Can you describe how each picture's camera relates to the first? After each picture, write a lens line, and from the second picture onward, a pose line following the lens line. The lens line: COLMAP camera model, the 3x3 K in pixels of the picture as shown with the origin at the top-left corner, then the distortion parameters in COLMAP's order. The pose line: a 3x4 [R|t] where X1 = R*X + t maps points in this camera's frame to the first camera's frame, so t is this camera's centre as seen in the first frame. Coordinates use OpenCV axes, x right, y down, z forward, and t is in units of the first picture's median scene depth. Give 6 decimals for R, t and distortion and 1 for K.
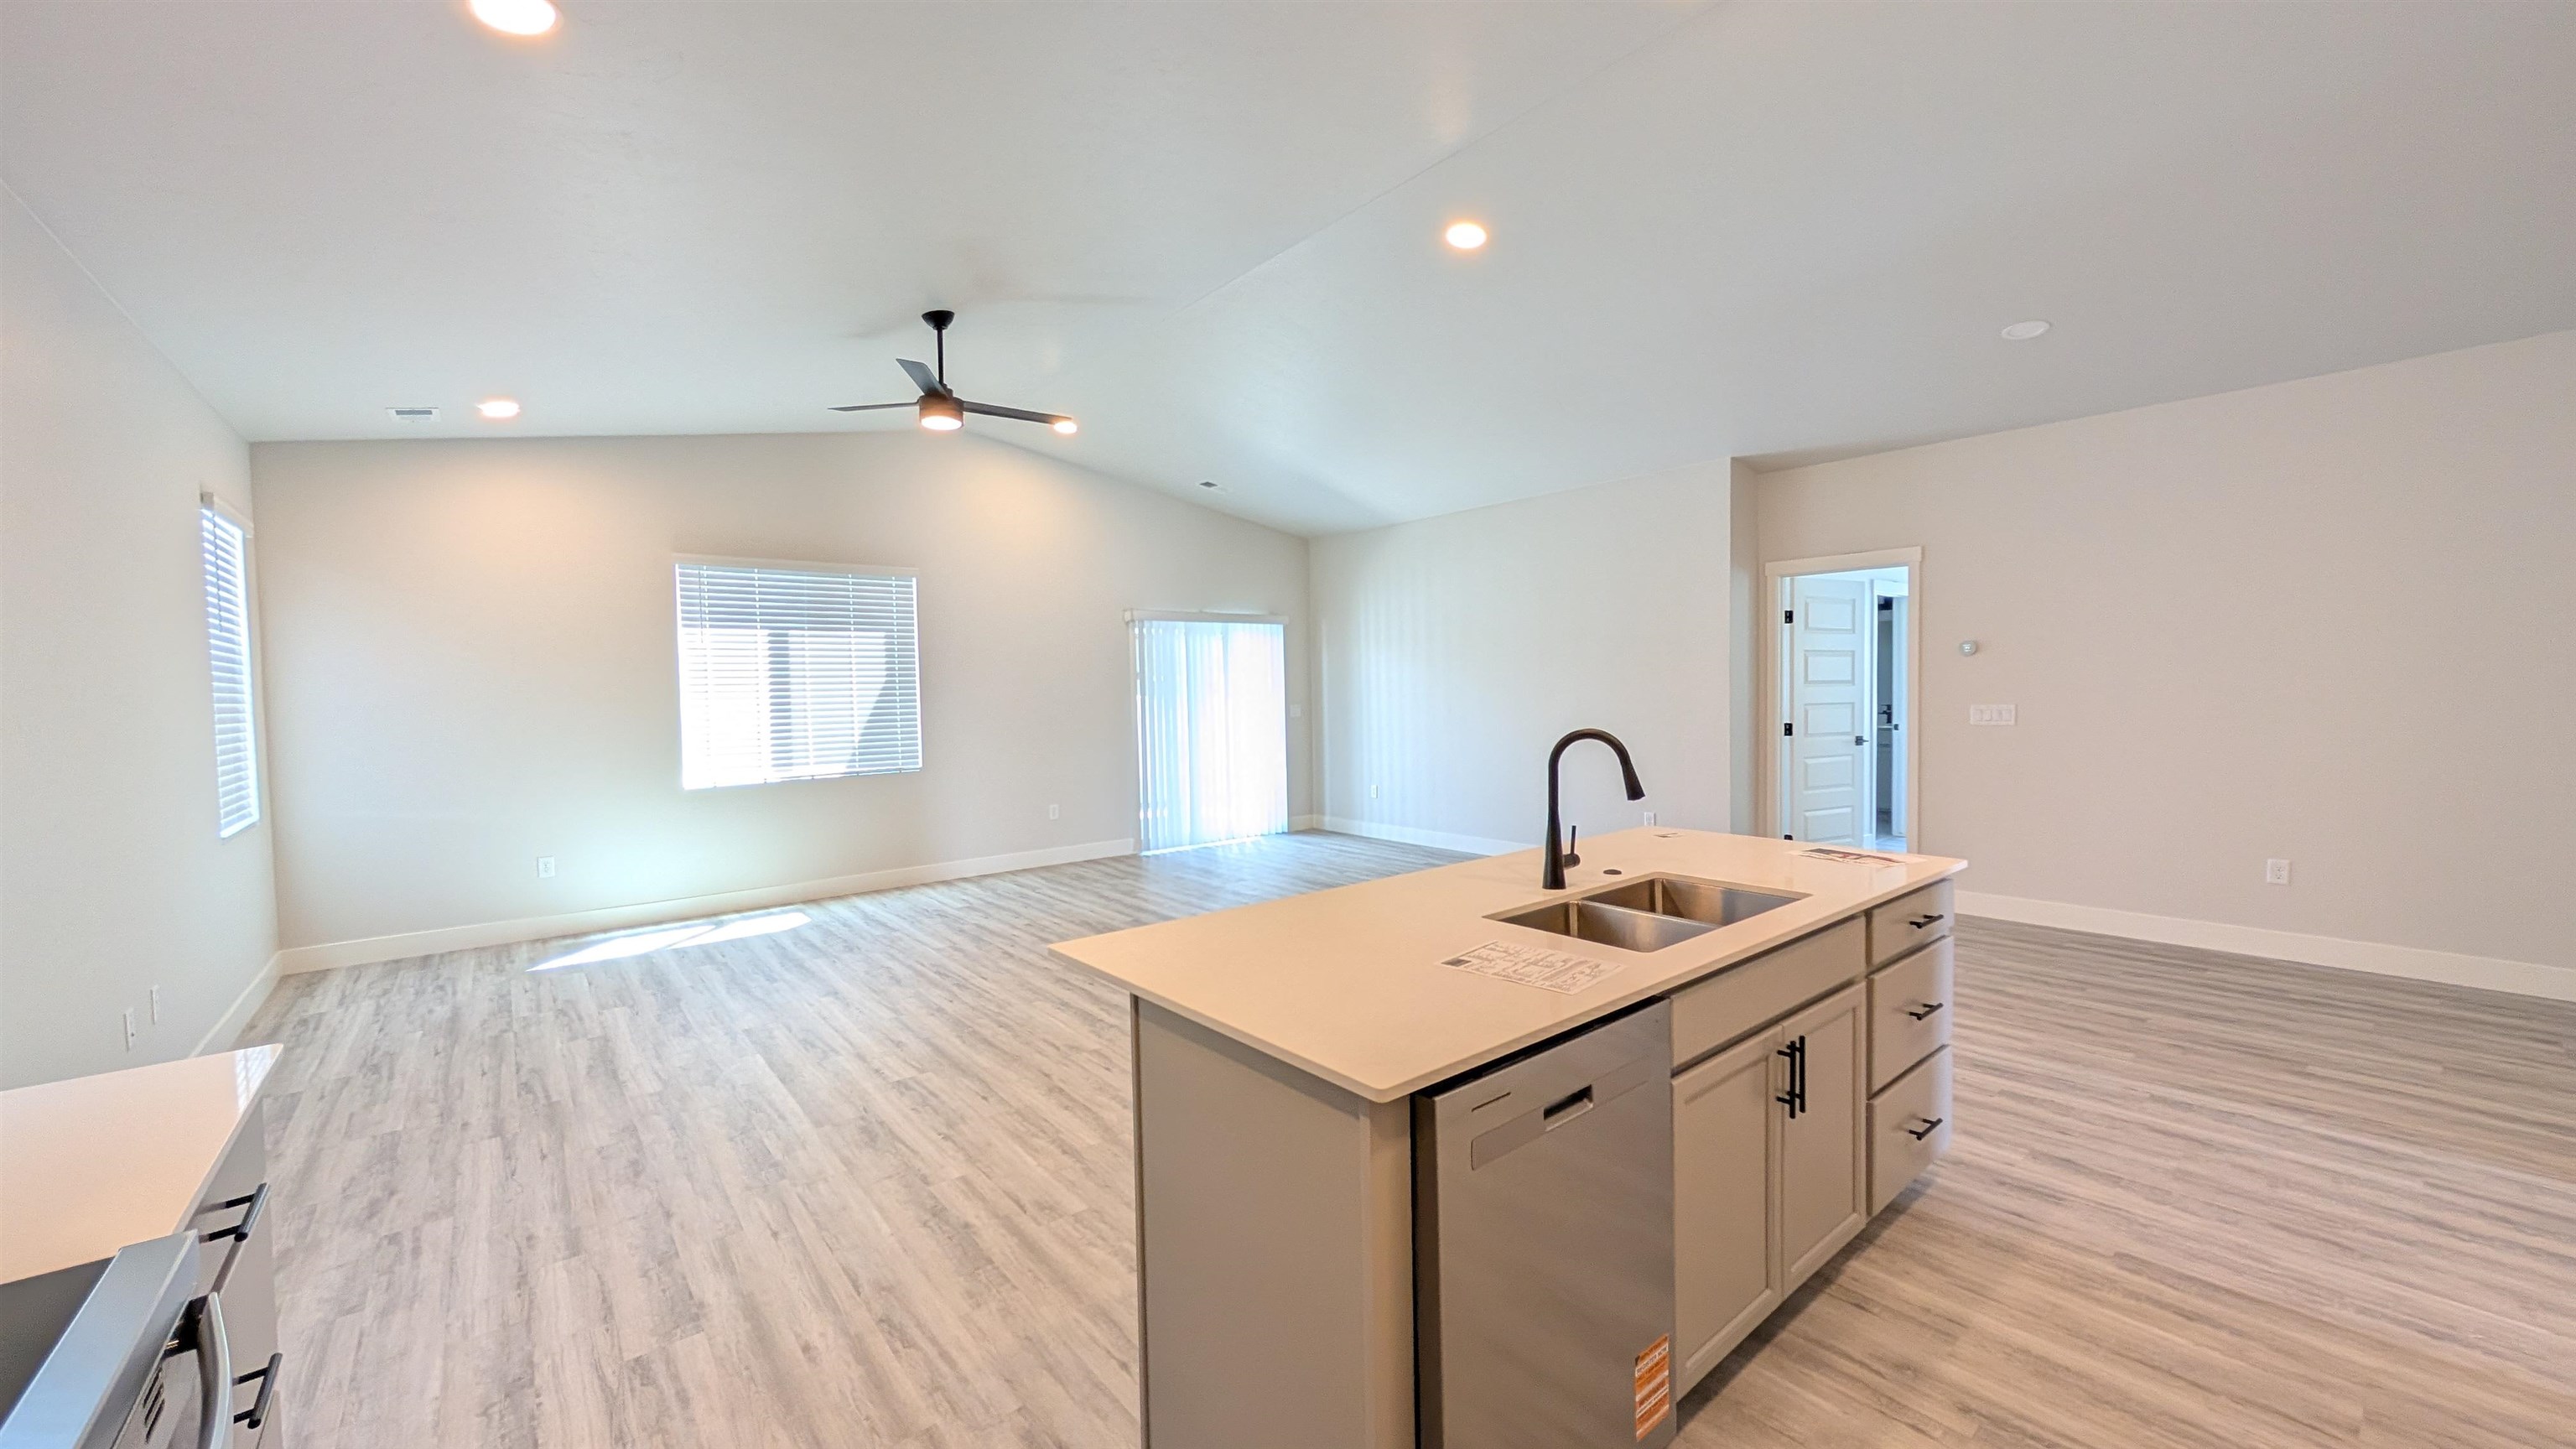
lens RADIAL K [[974.7, 0, 1280.6], [0, 974.7, 732.0], [0, 0, 1]] dist [0.001236, -0.000615]
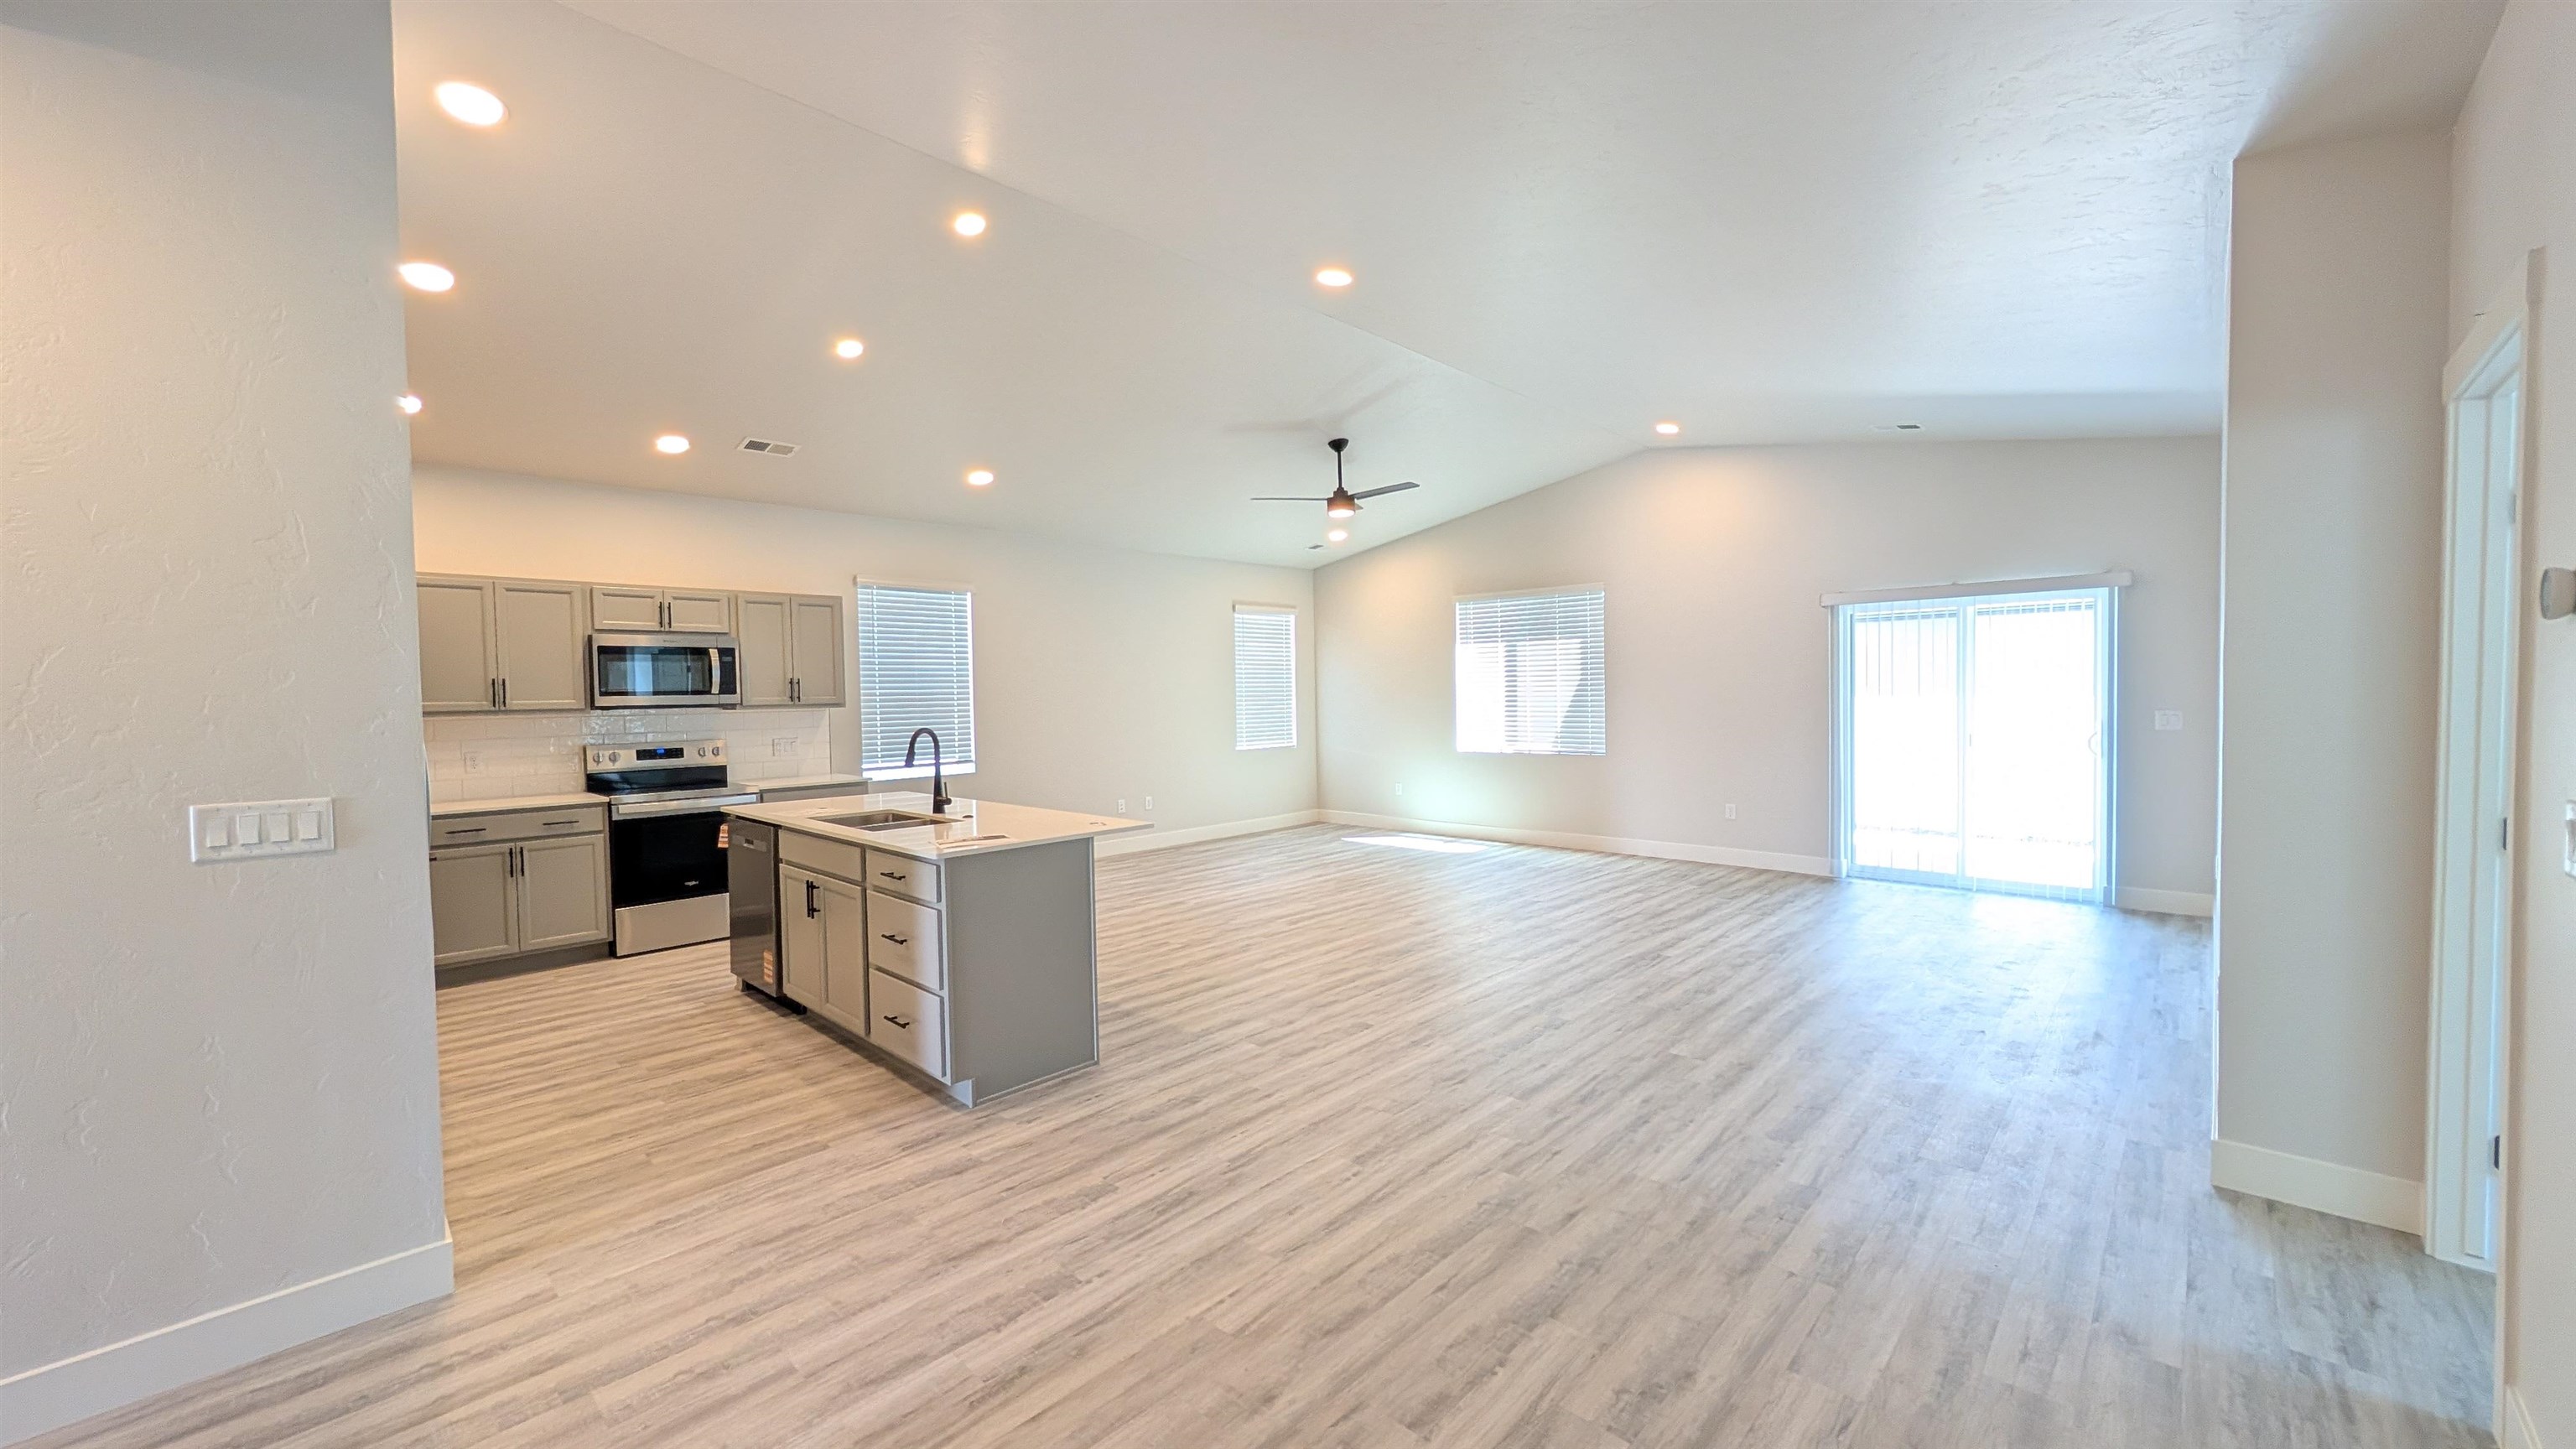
lens RADIAL K [[974.7, 0, 1286.8], [0, 974.7, 718.5], [0, 0, 1]] dist [0.001236, -0.000615]
pose [[0.120592, 0.044611, -0.991699, 1.634884], [-0.031686, 0.998654, 0.041070, -0.088123], [0.992196, 0.026470, 0.121843, 1.060822]]
